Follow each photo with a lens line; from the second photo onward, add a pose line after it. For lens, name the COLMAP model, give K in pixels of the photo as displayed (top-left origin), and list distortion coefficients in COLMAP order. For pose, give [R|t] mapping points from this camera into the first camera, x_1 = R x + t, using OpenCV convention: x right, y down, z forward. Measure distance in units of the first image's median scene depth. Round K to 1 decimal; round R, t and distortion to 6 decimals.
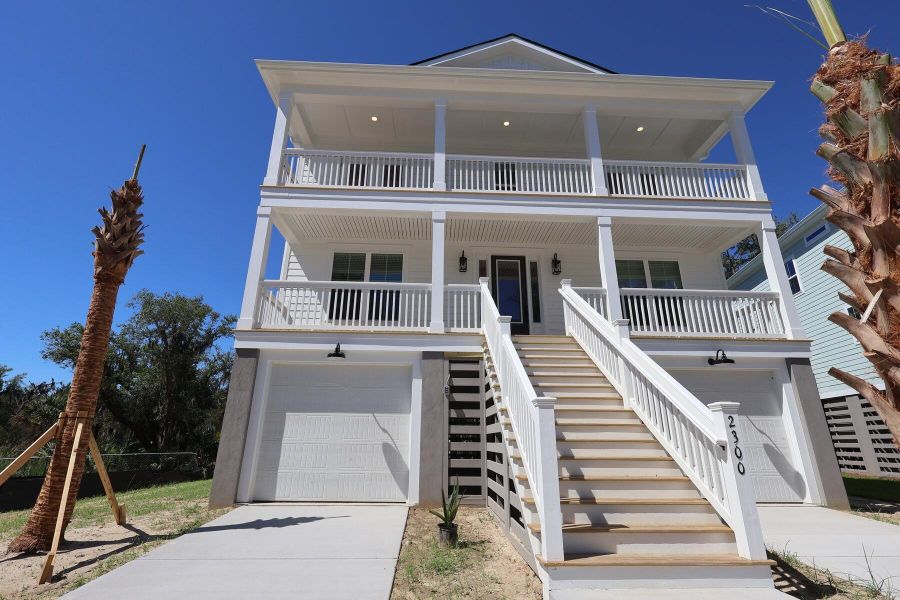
lens RADIAL K [[415.1, 0, 450.0], [0, 415.1, 300.0], [0, 0, 1]] dist [-0.000921, -0.000115]
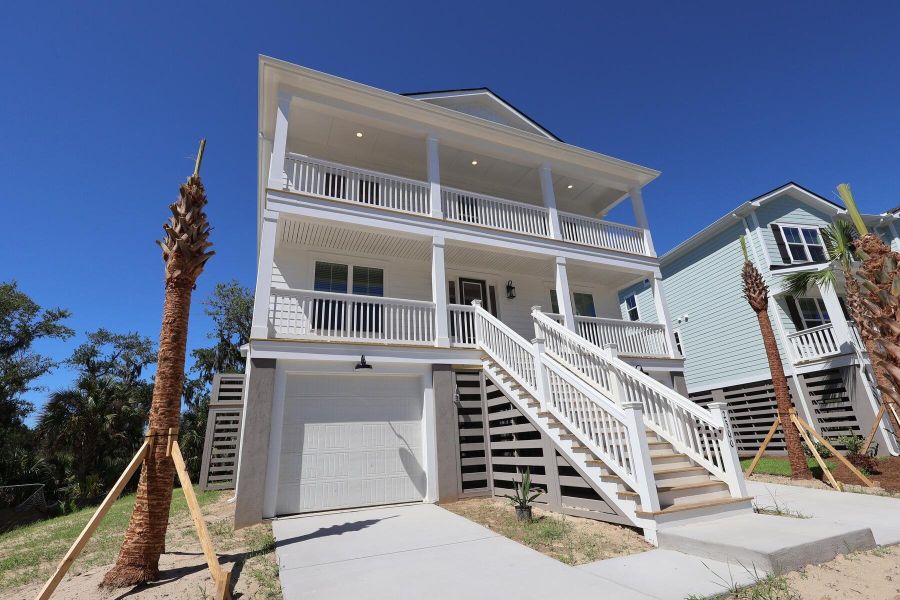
lens RADIAL K [[415.1, 0, 450.0], [0, 415.1, 300.0], [0, 0, 1]] dist [-0.000921, -0.000115]
pose [[0.931210, 0.067205, 0.358235, -0.377749], [-0.060704, 0.997723, -0.029376, -0.014217], [-0.359393, 0.005609, 0.933169, -0.047587]]
